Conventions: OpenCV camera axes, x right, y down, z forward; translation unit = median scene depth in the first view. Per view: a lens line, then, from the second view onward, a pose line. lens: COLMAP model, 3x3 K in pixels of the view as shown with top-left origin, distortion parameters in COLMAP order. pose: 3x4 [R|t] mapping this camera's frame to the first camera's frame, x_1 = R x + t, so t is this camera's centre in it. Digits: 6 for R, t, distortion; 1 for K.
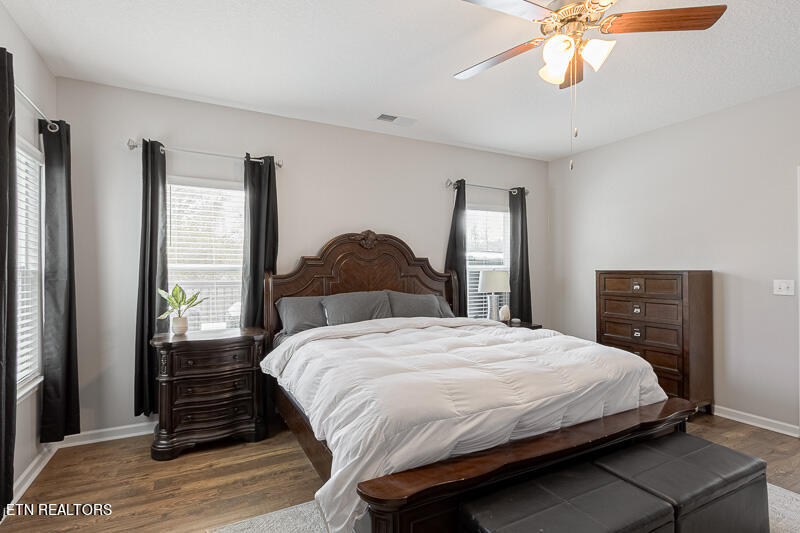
lens RADIAL K [[374.5, 0, 400.0], [0, 374.5, 266.5], [0, 0, 1]] dist [0.016658, 0.000137]
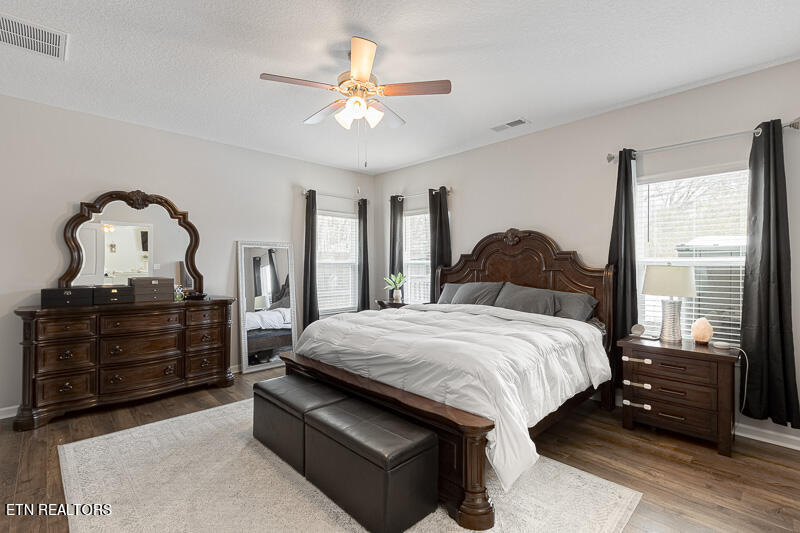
lens RADIAL K [[374.5, 0, 400.0], [0, 374.5, 266.5], [0, 0, 1]] dist [0.016658, 0.000137]
pose [[0.298664, 0.003206, -0.954353, 0.902776], [0.001575, 0.999991, 0.003852, 0.011340], [0.954357, -0.002654, 0.298657, 0.365675]]
